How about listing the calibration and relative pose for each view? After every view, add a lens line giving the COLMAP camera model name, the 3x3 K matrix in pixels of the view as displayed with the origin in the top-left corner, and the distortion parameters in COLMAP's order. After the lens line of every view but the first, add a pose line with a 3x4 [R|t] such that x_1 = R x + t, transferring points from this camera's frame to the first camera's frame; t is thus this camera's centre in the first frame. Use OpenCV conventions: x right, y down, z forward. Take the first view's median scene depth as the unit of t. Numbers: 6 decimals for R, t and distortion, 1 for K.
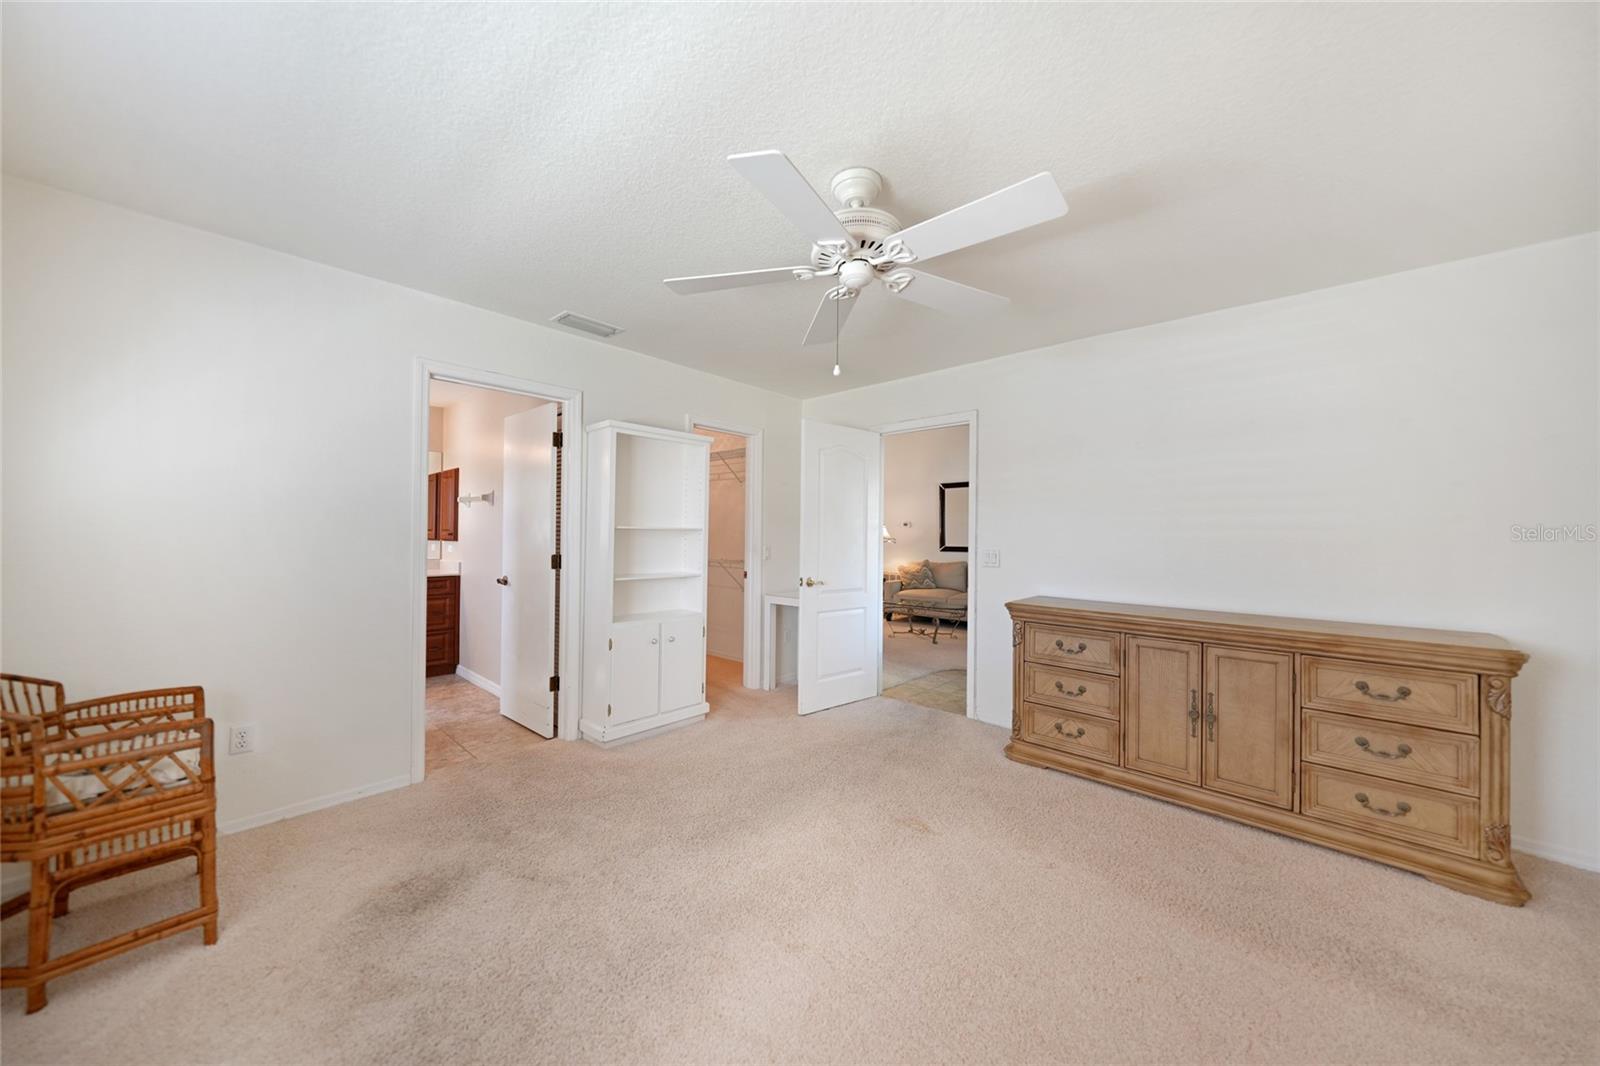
lens RADIAL K [[553.6, 0, 794.8], [0, 553.6, 528.6], [0, 0, 1]] dist [-0.009460, 0.003759]
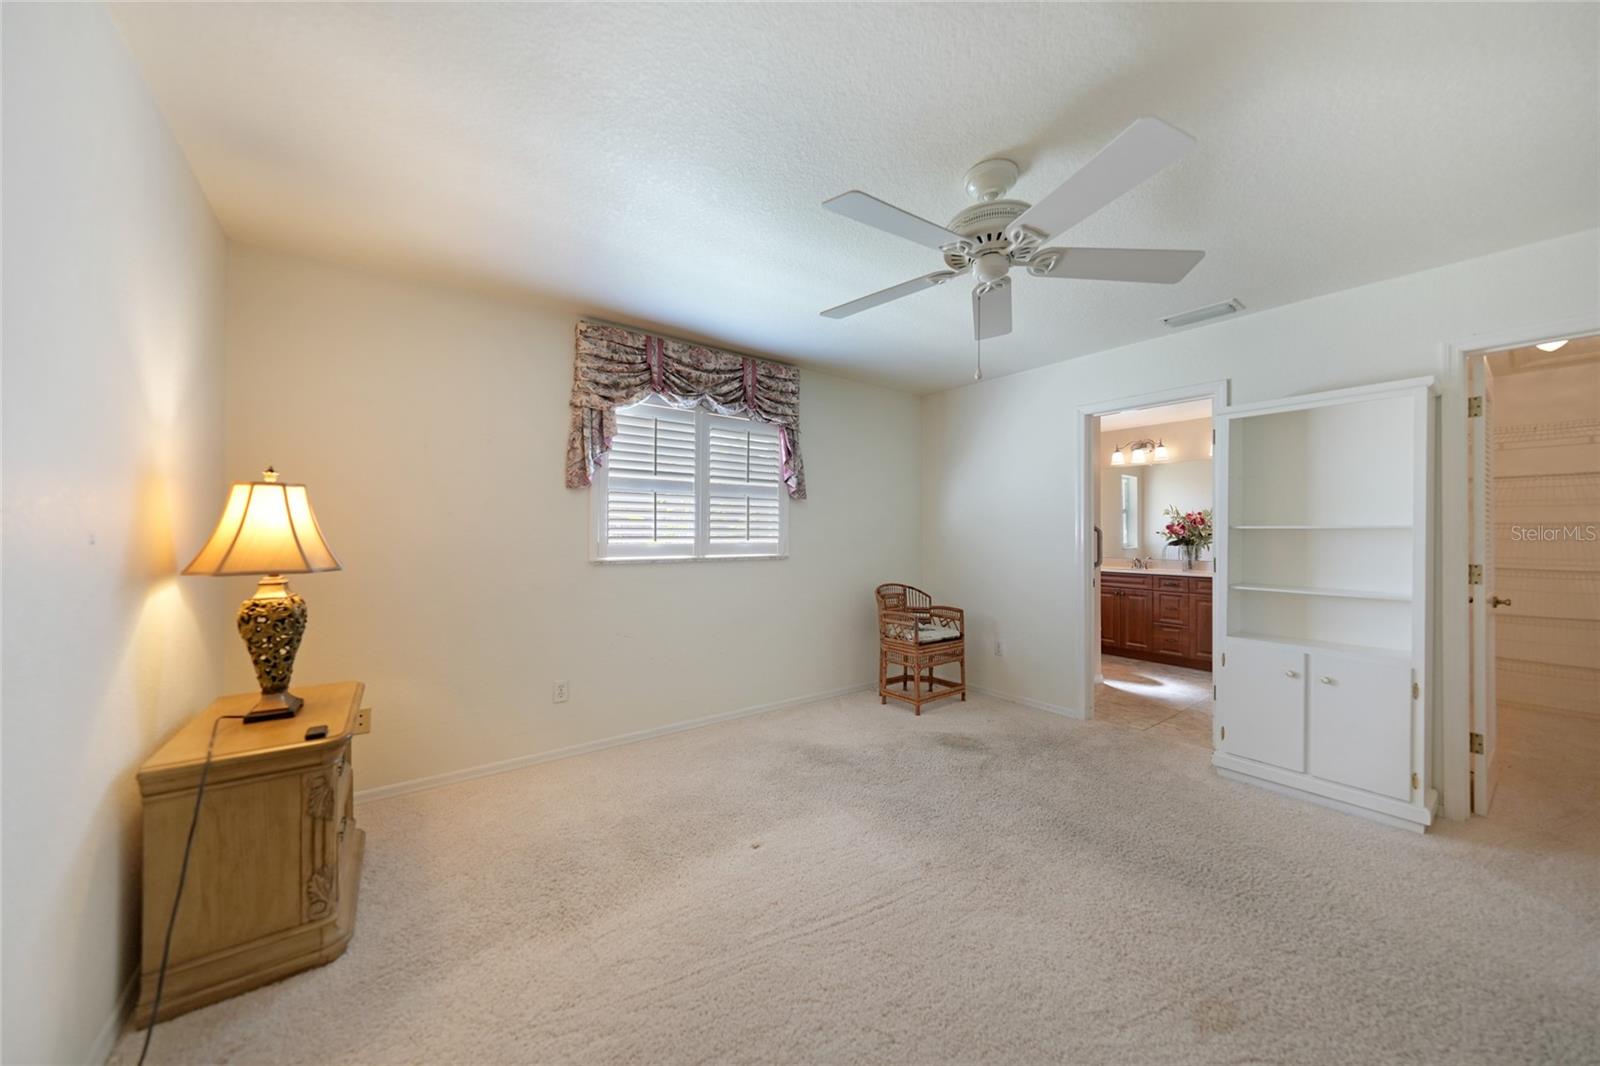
lens RADIAL K [[553.6, 0, 797.0], [0, 553.6, 528.5], [0, 0, 1]] dist [-0.009460, 0.003759]
pose [[-0.180797, -0.017010, -0.983373, 0.579233], [0.003596, 0.999832, -0.017956, 0.010629], [0.983514, -0.006782, -0.180705, 0.421824]]
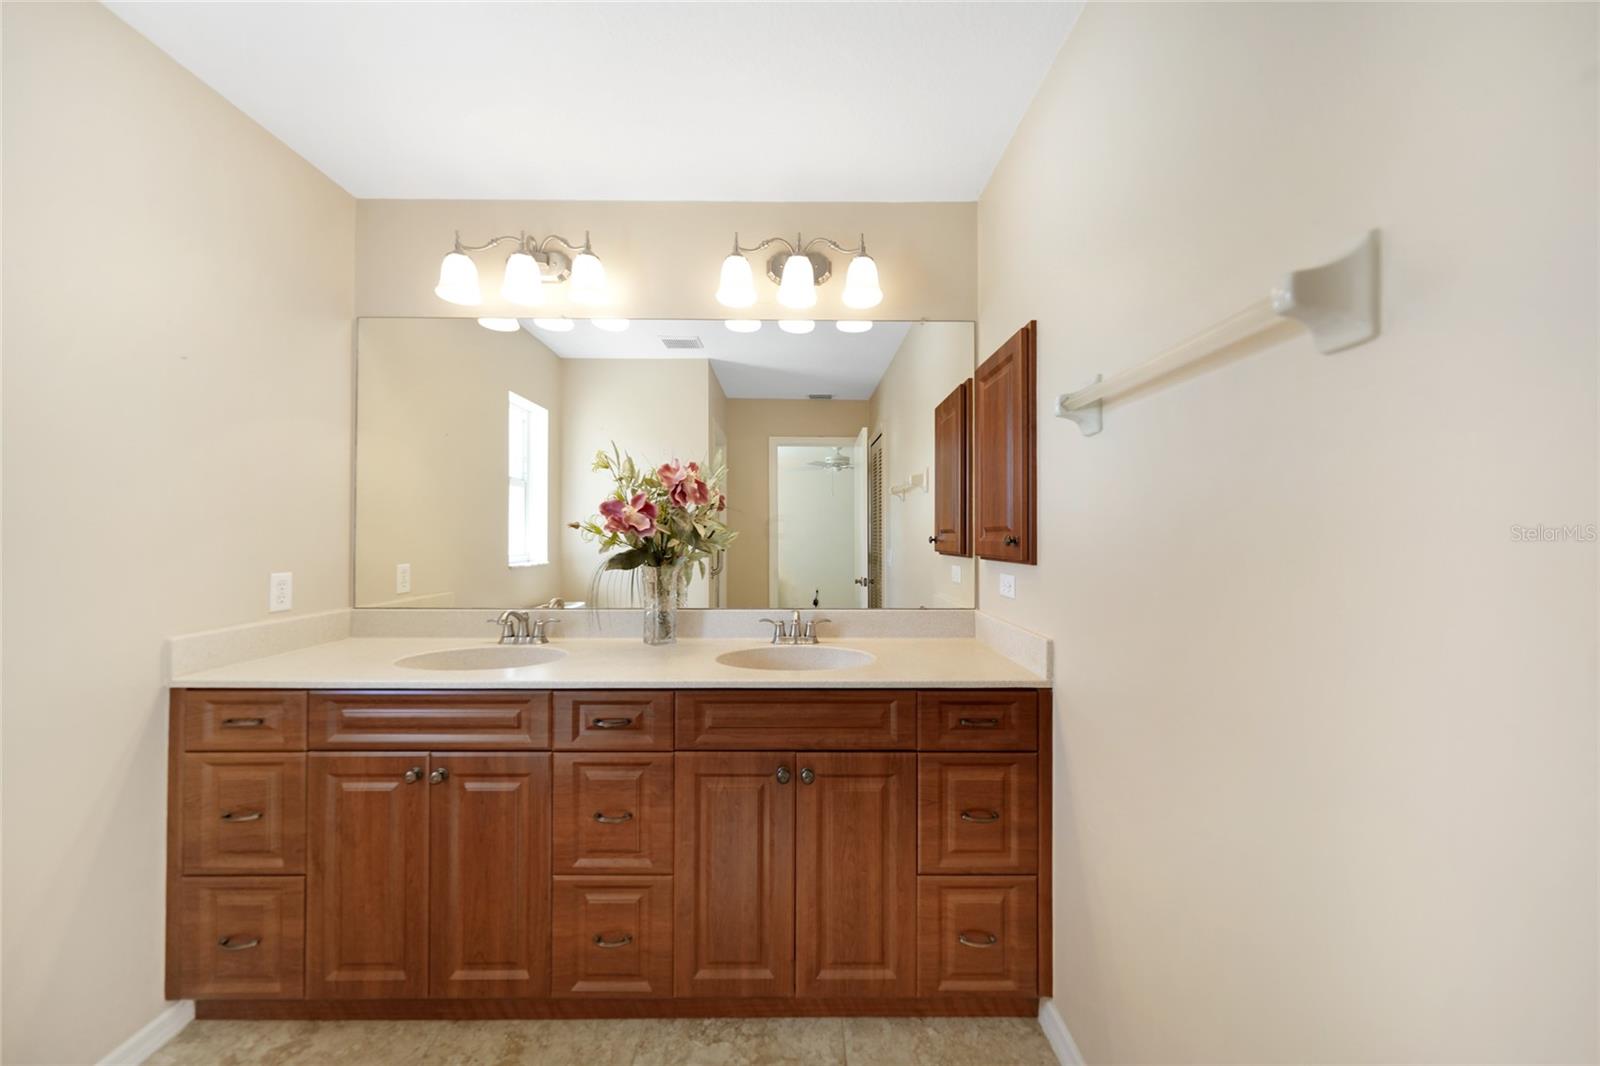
lens RADIAL K [[553.6, 0, 802.8], [0, 553.6, 528.8], [0, 0, 1]] dist [-0.009460, 0.003759]
pose [[0.685809, -0.016500, -0.727594, -0.652605], [0.008427, 0.999856, -0.014730, 0.009058], [0.727733, 0.003970, 0.685849, 0.955720]]
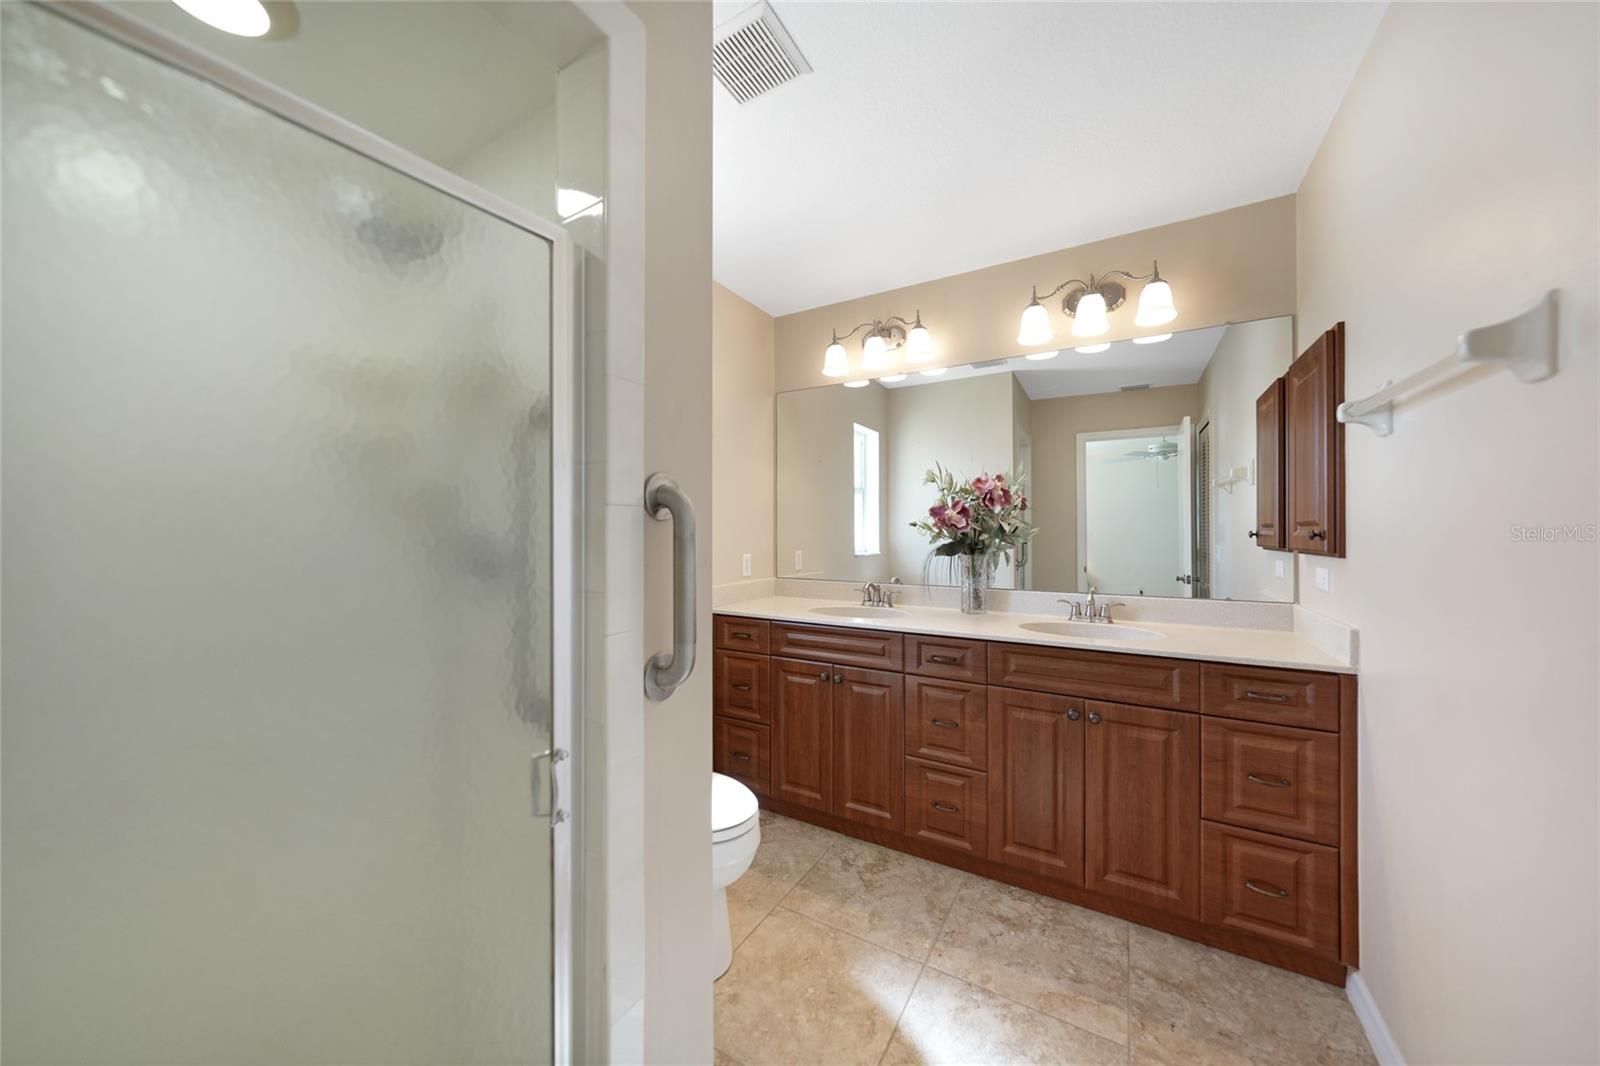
lens RADIAL K [[553.6, 0, 798.9], [0, 553.6, 528.6], [0, 0, 1]] dist [-0.009460, 0.003759]
pose [[0.212493, -0.014433, -0.977056, -0.508483], [0.009311, 0.999875, -0.012745, 0.010071], [0.977118, -0.006389, 0.212601, 0.863080]]
